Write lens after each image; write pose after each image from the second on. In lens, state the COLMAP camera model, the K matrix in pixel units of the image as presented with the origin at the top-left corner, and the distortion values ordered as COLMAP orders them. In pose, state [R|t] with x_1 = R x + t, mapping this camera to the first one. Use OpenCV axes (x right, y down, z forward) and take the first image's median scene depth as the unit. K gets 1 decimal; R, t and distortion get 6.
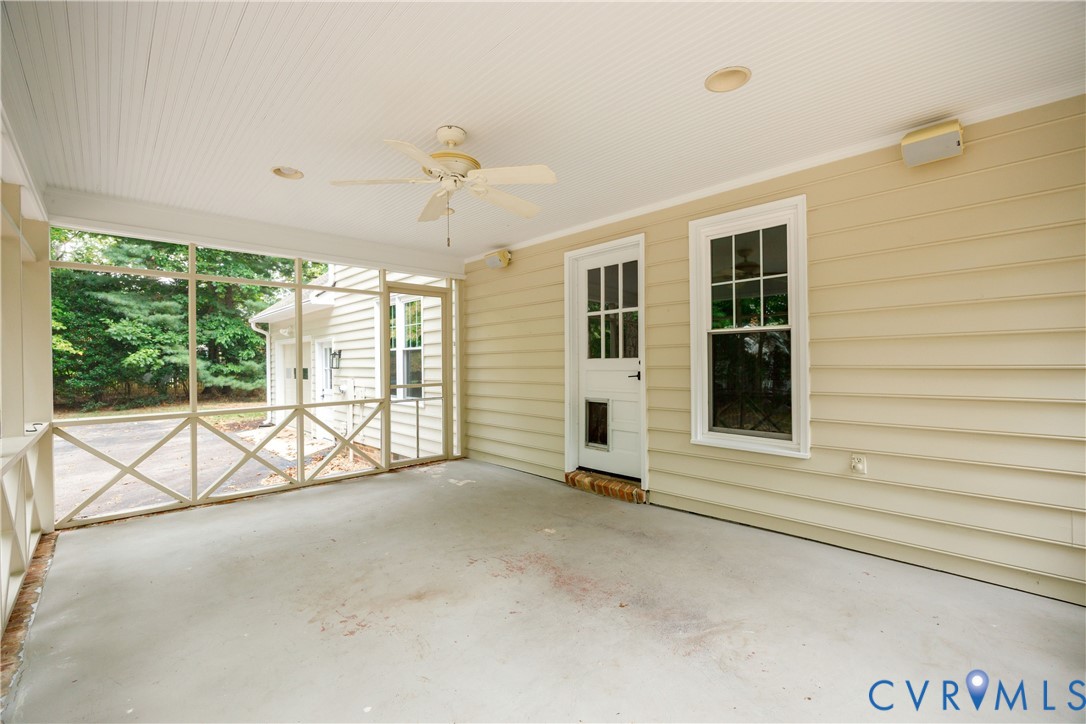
lens RADIAL K [[462.1, 0, 543.0], [0, 462.1, 362.0], [0, 0, 1]] dist [-0.018260, 0.000054]
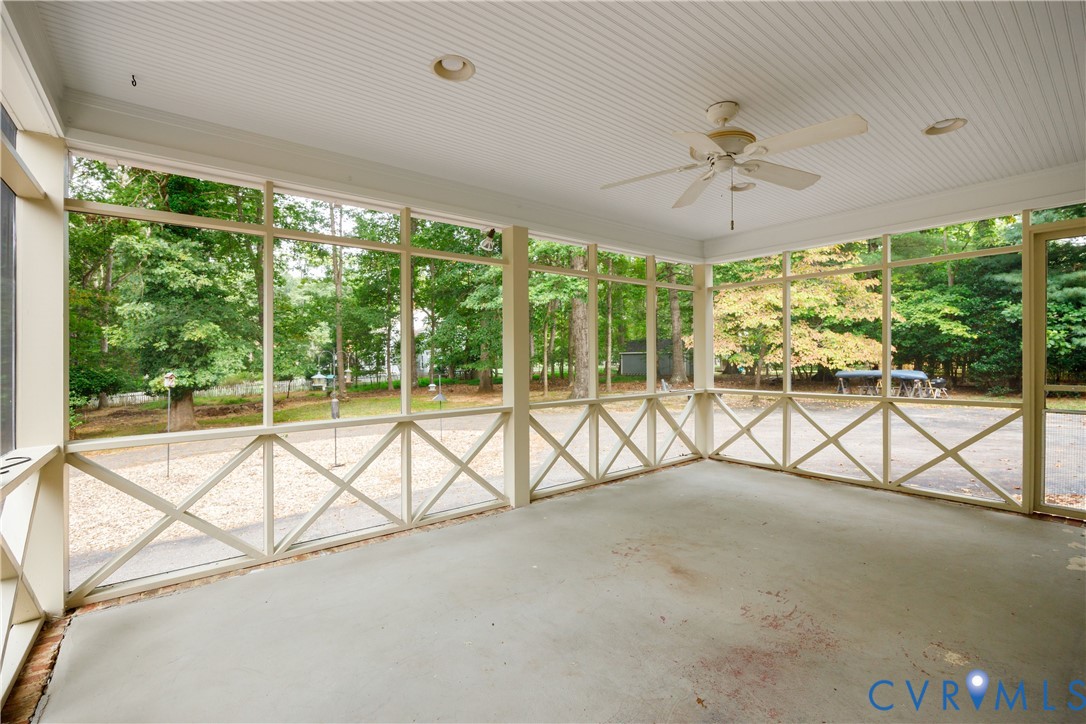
lens RADIAL K [[478.7, 0, 543.0], [0, 478.7, 362.0], [0, 0, 1]] dist [-0.000970, -0.000050]
pose [[-0.087820, 0.025658, -0.995806, 0.589071], [0.012062, 0.999622, 0.024693, -0.011230], [0.996063, -0.009843, -0.088096, 0.528715]]
